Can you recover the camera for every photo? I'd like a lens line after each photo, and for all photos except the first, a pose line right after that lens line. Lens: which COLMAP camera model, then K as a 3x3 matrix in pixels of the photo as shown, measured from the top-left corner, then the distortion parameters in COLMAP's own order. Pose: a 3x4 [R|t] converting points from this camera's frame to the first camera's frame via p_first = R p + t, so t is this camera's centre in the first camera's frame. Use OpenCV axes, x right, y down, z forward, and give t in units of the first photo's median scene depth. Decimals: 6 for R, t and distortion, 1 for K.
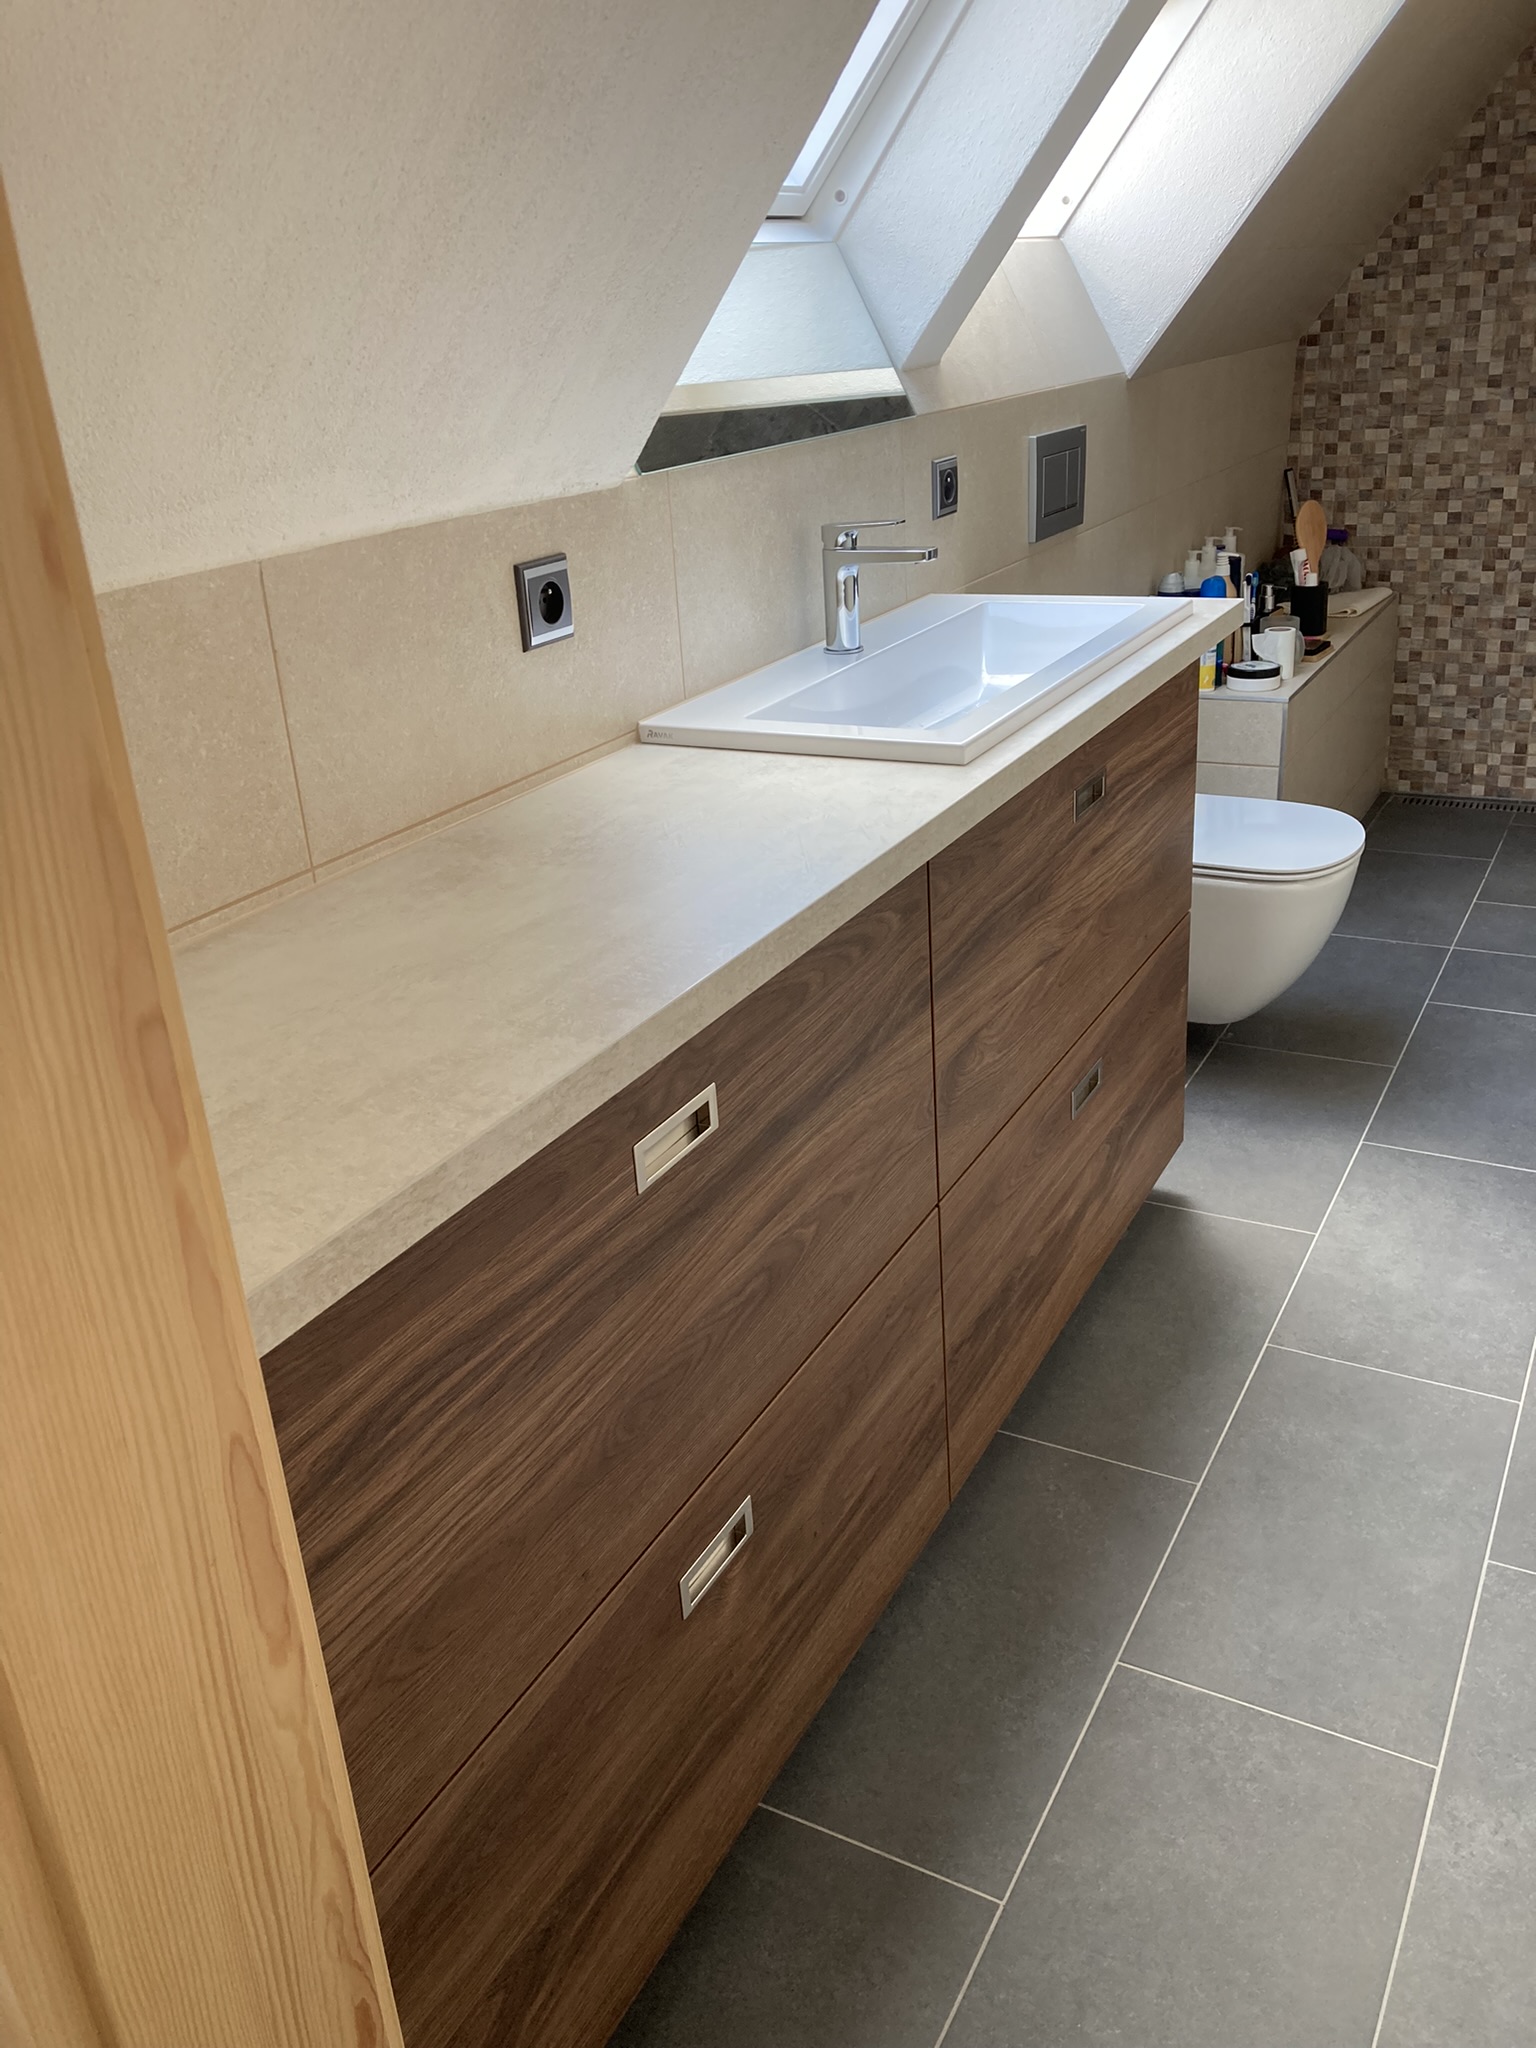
lens RADIAL K [[1672.3, 0, 768.0], [0, 1672.3, 1024.0], [0, 0, 1]] dist [-0.006367, 0.034940]
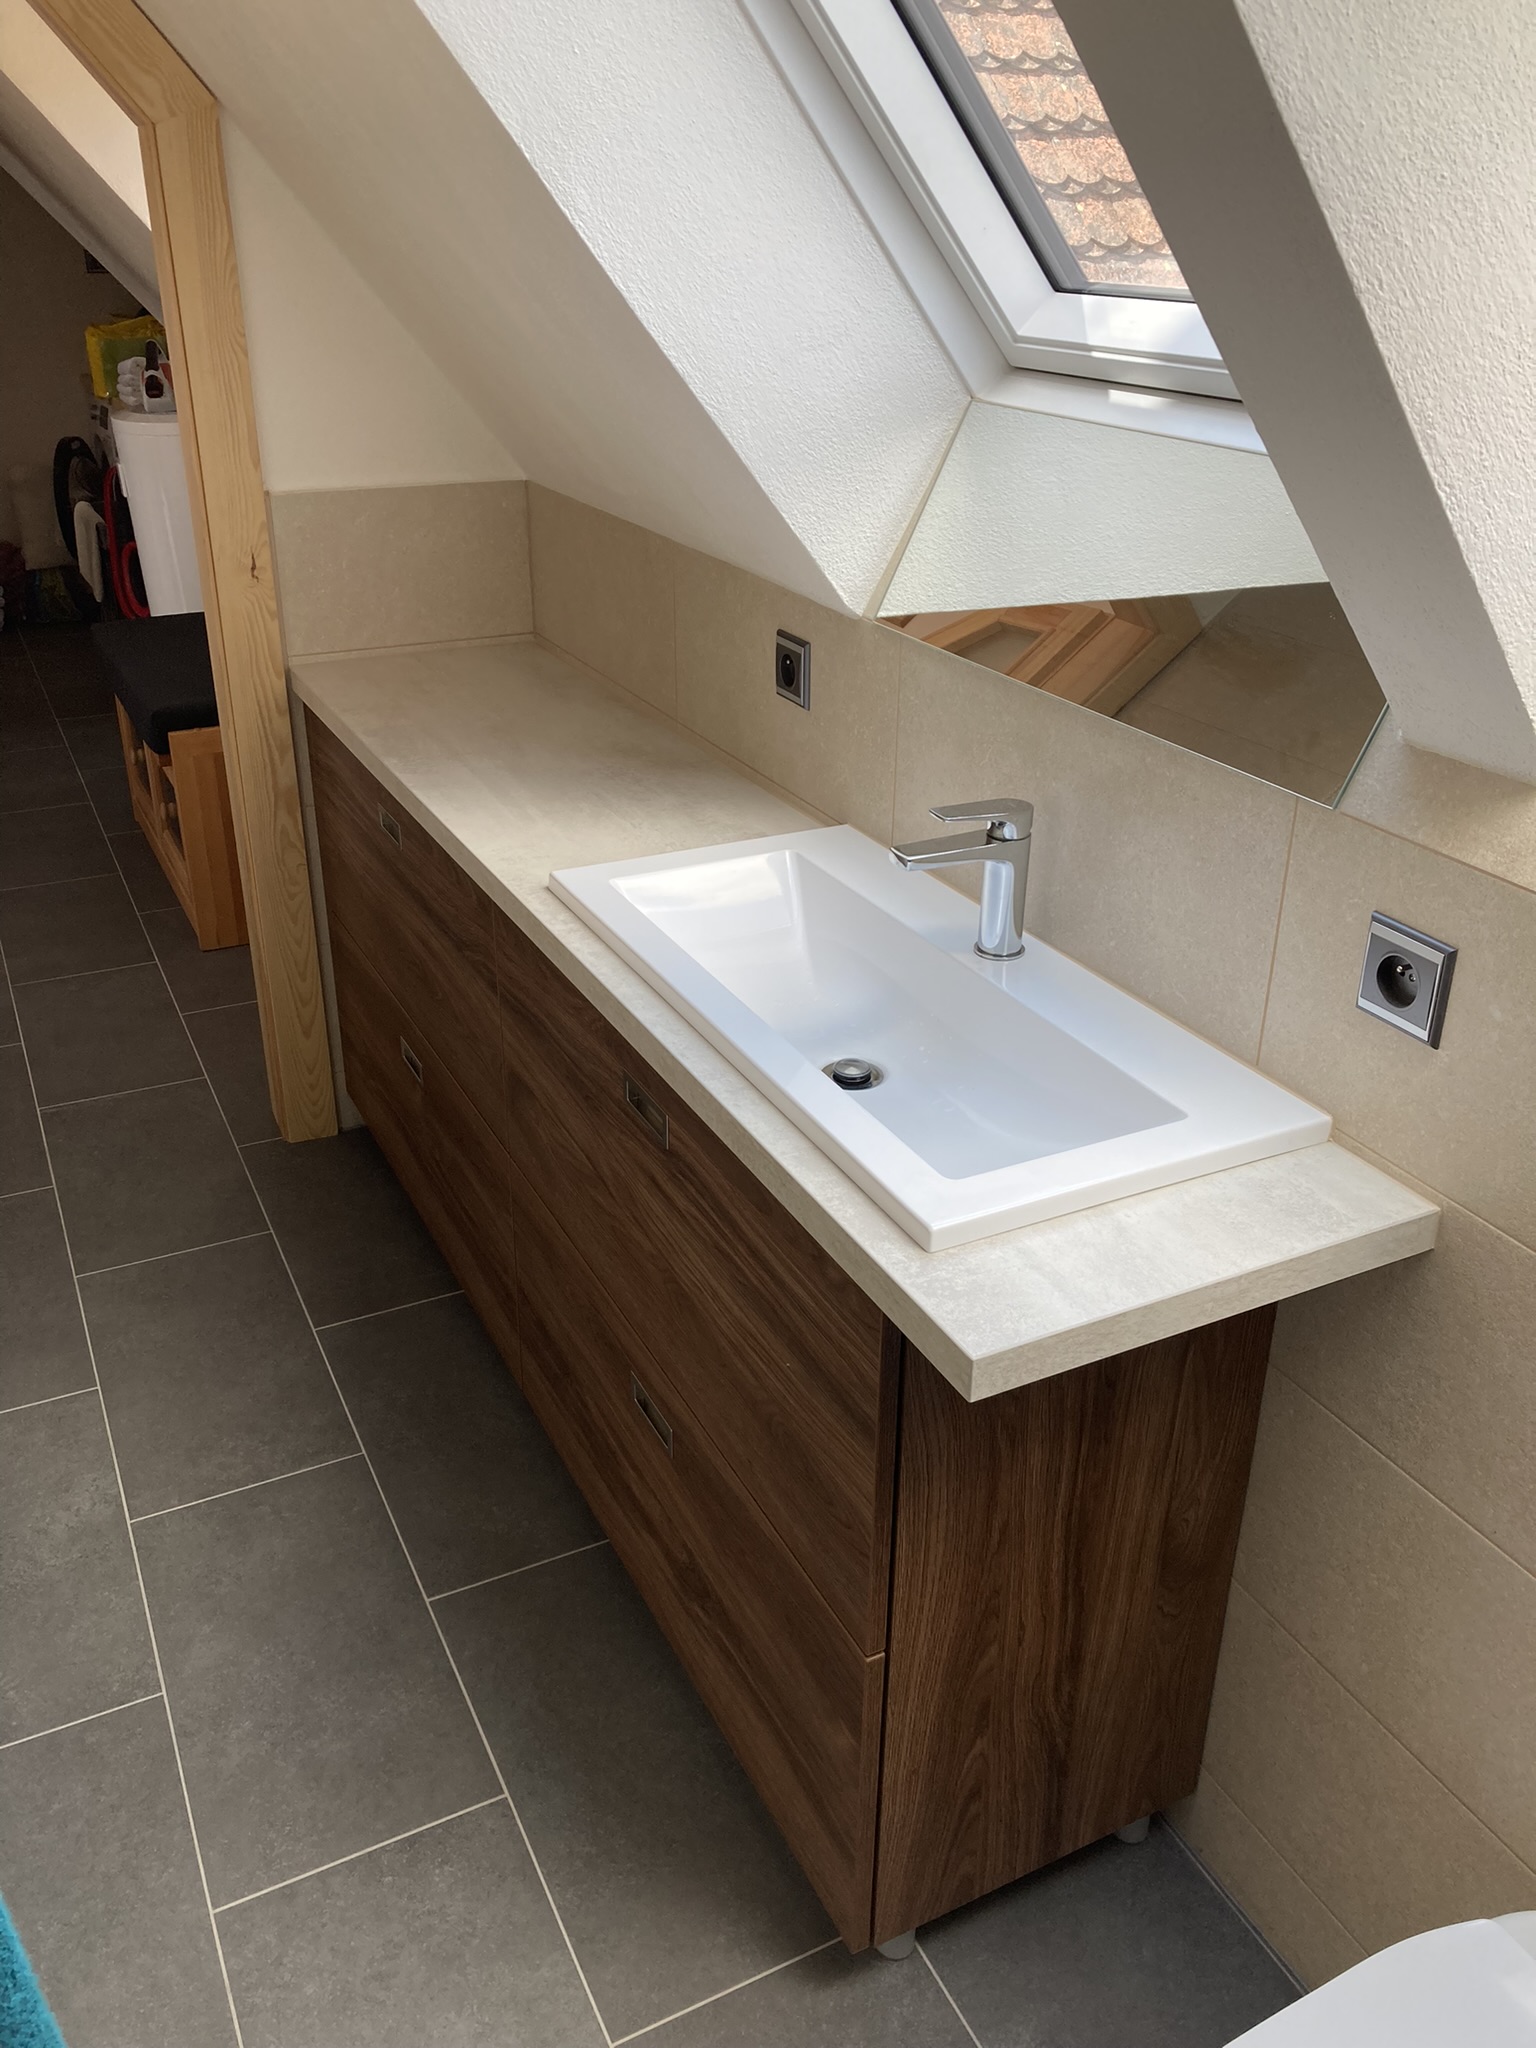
lens RADIAL K [[1672.3, 0, 768.0], [0, 1672.3, 1024.0], [0, 0, 1]] dist [-0.006367, 0.034940]
pose [[-0.566662, 0.413300, -0.712795, 0.781240], [-0.307605, 0.696431, 0.648354, -0.773383], [0.764377, 0.586657, -0.267508, 1.305241]]
